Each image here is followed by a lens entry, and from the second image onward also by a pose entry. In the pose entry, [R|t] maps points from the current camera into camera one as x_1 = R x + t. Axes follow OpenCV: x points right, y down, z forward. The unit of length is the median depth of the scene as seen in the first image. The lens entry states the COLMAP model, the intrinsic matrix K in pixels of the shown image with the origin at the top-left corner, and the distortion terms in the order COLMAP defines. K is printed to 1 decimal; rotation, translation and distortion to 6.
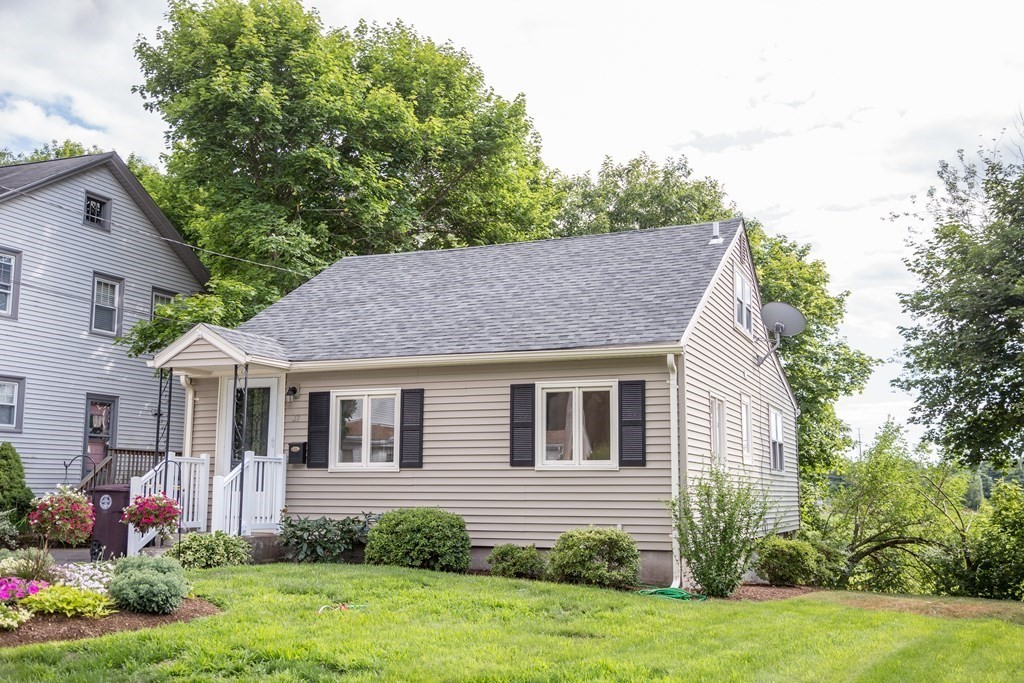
lens RADIAL K [[1055.6, 0, 512.0], [0, 1055.6, 341.5], [0, 0, 1]] dist [0.040870, 0.019171]
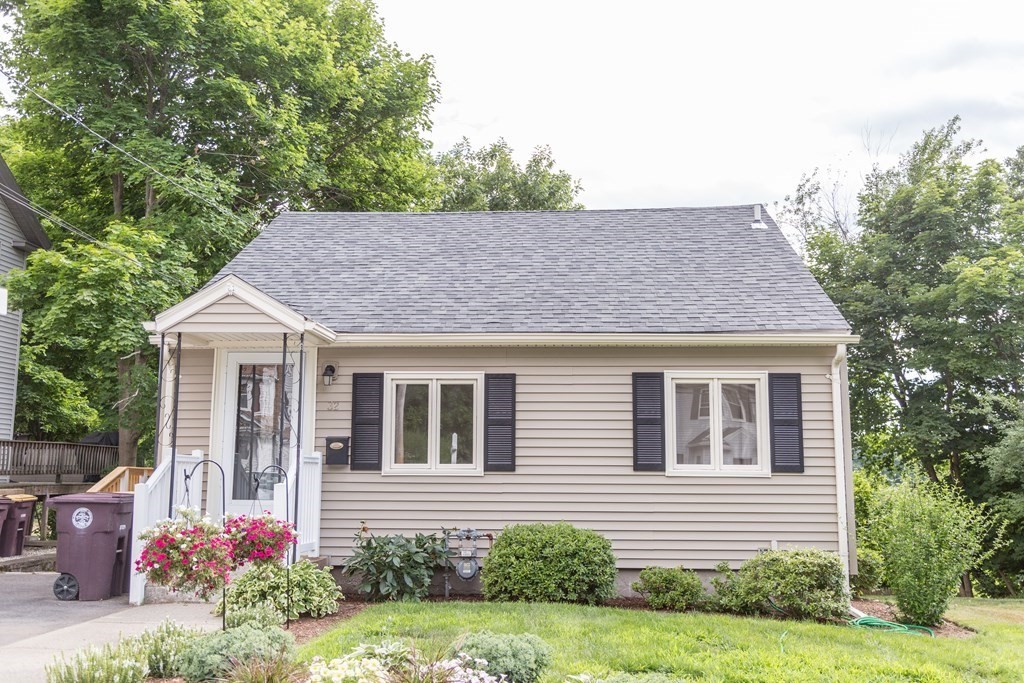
lens RADIAL K [[978.8, 0, 512.0], [0, 978.8, 341.5], [0, 0, 1]] dist [0.032279, -0.006389]
pose [[0.943548, 0.045404, 0.328109, -0.320741], [-0.047954, 0.998849, -0.000320, 0.019584], [-0.327746, -0.015433, 0.944640, 0.280252]]
